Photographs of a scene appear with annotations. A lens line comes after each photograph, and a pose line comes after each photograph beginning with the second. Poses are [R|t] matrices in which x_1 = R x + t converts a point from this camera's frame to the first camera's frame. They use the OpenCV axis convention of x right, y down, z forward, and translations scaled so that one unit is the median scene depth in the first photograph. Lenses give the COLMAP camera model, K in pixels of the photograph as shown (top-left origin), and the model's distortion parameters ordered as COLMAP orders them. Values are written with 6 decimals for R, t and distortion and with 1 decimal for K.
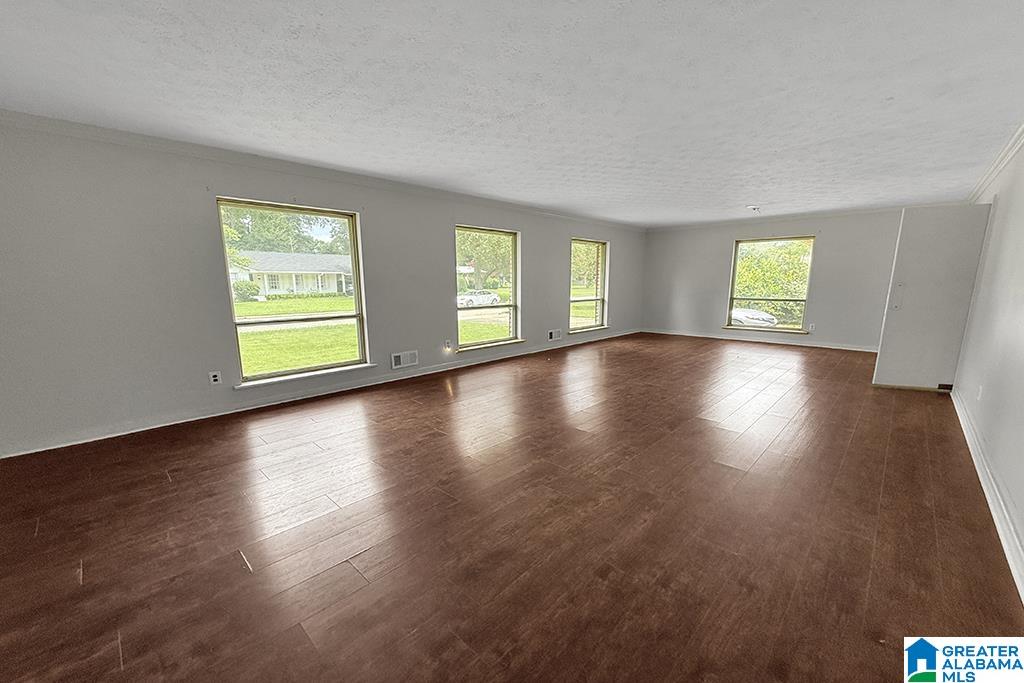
lens RADIAL K [[408.2, 0, 512.0], [0, 408.2, 341.5], [0, 0, 1]] dist [-0.002024, -0.000110]
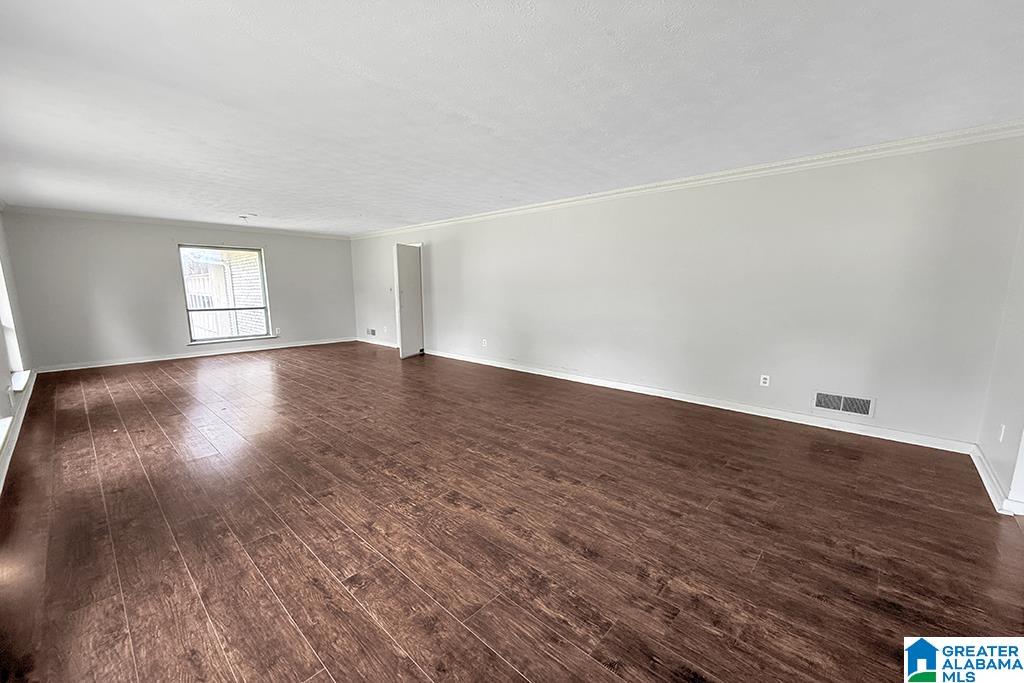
lens RADIAL K [[408.2, 0, 512.0], [0, 408.2, 341.5], [0, 0, 1]] dist [-0.002024, -0.000110]
pose [[-0.024261, -0.128100, 0.991464, -0.888811], [0.150366, 0.980006, 0.130299, -0.129233], [-0.988333, 0.152244, -0.004514, 0.858046]]
